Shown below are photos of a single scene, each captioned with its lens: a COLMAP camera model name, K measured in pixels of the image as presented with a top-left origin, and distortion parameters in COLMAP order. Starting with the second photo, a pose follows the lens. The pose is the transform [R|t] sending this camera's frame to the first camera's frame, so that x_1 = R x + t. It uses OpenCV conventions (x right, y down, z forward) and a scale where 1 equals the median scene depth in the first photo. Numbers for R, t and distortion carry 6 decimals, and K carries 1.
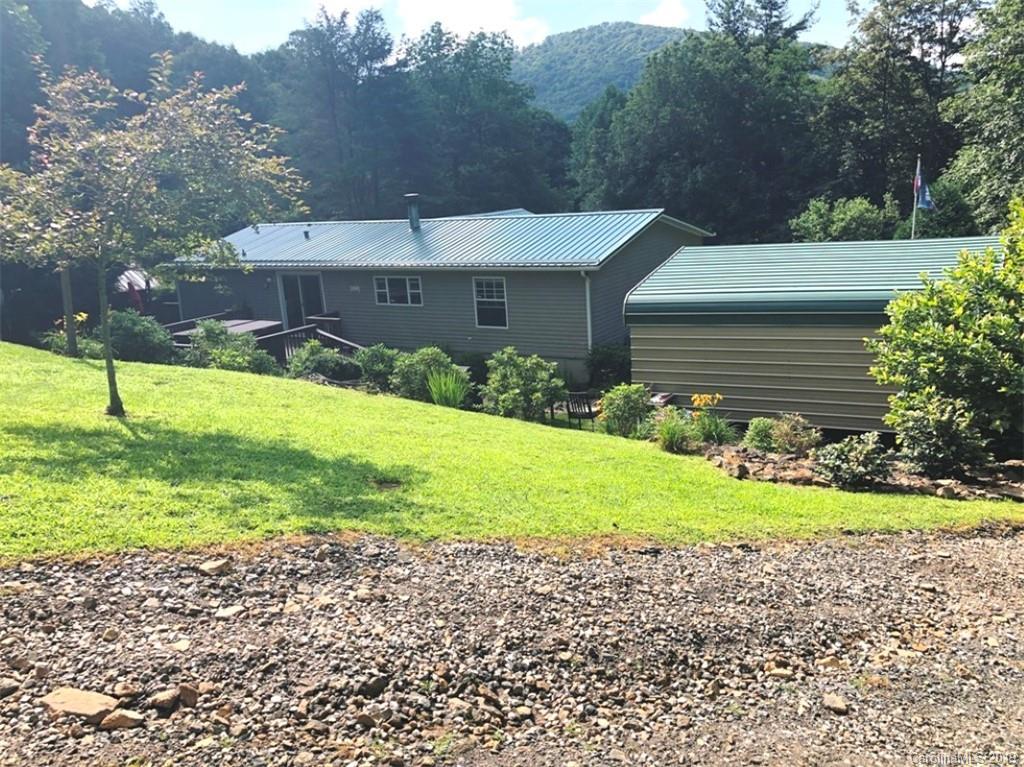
lens RADIAL K [[835.9, 0, 517.0], [0, 835.9, 383.6], [0, 0, 1]] dist [0.021761, -0.019459]
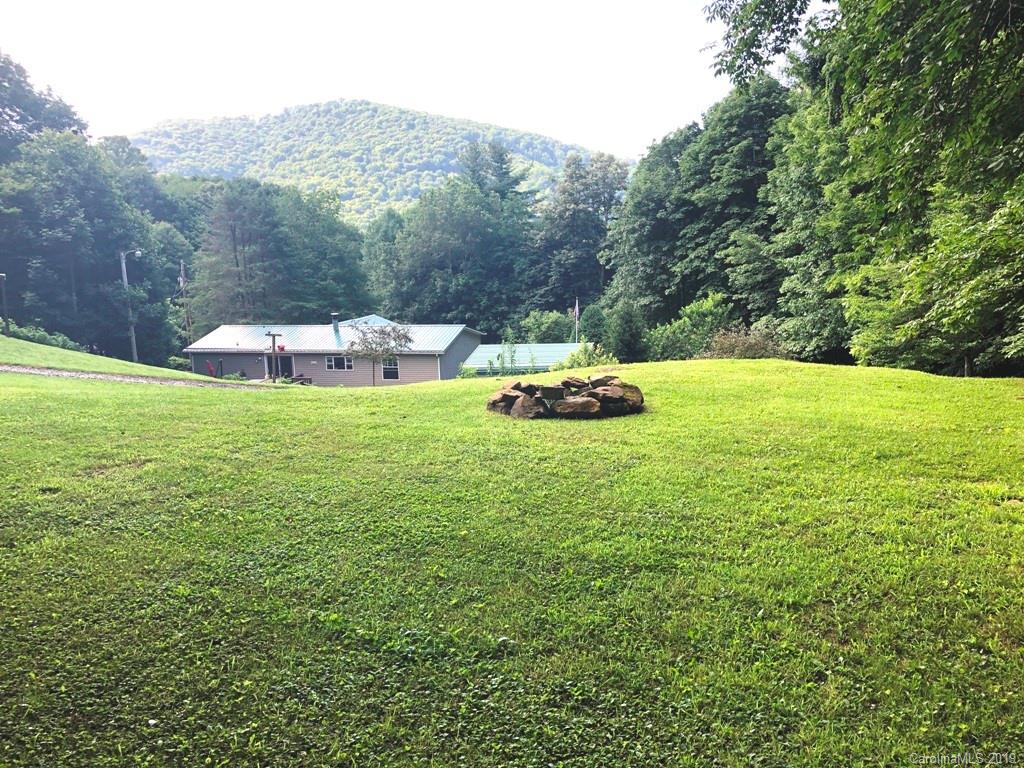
lens RADIAL K [[835.9, 0, 517.0], [0, 835.9, 384.1], [0, 0, 1]] dist [0.021761, -0.019459]
pose [[0.953569, -0.020507, 0.300476, -0.171131], [0.043364, 0.996632, -0.069598, 0.049890], [-0.298037, 0.079397, 0.951247, -0.530150]]
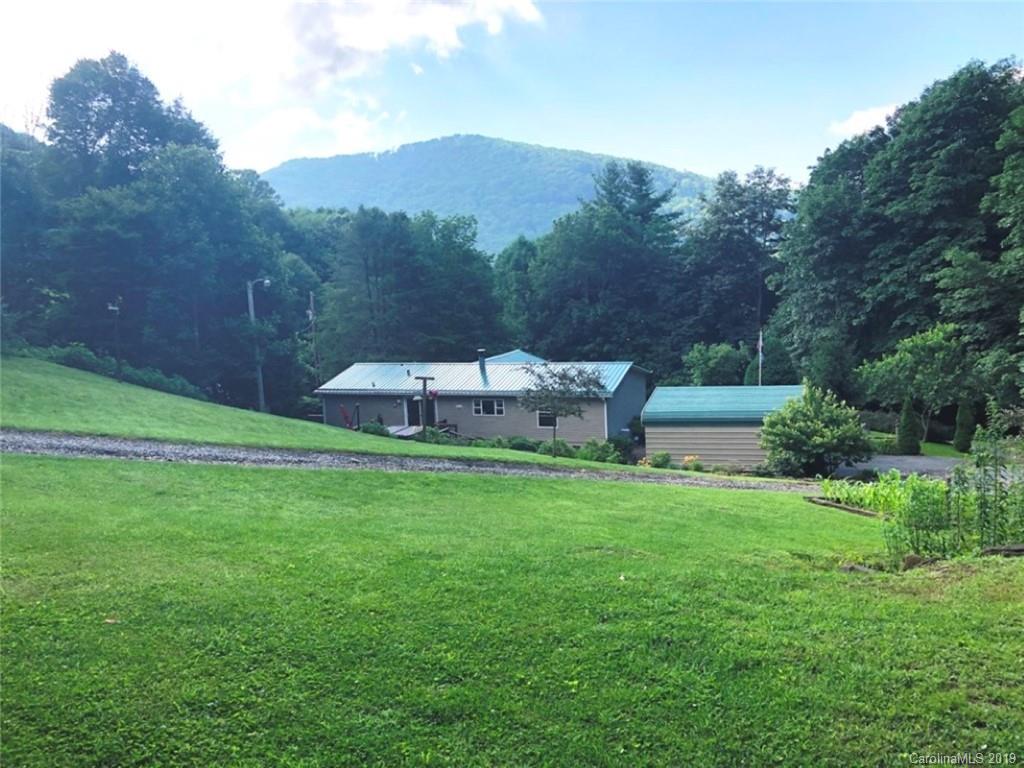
lens RADIAL K [[836.9, 0, 530.3], [0, 836.9, 386.7], [0, 0, 1]] dist [0.054539, -0.161389]
pose [[0.981892, -0.008555, 0.189247, -0.193634], [0.029267, 0.993836, -0.106924, 0.017087], [-0.187166, 0.110526, 0.976091, -0.362164]]
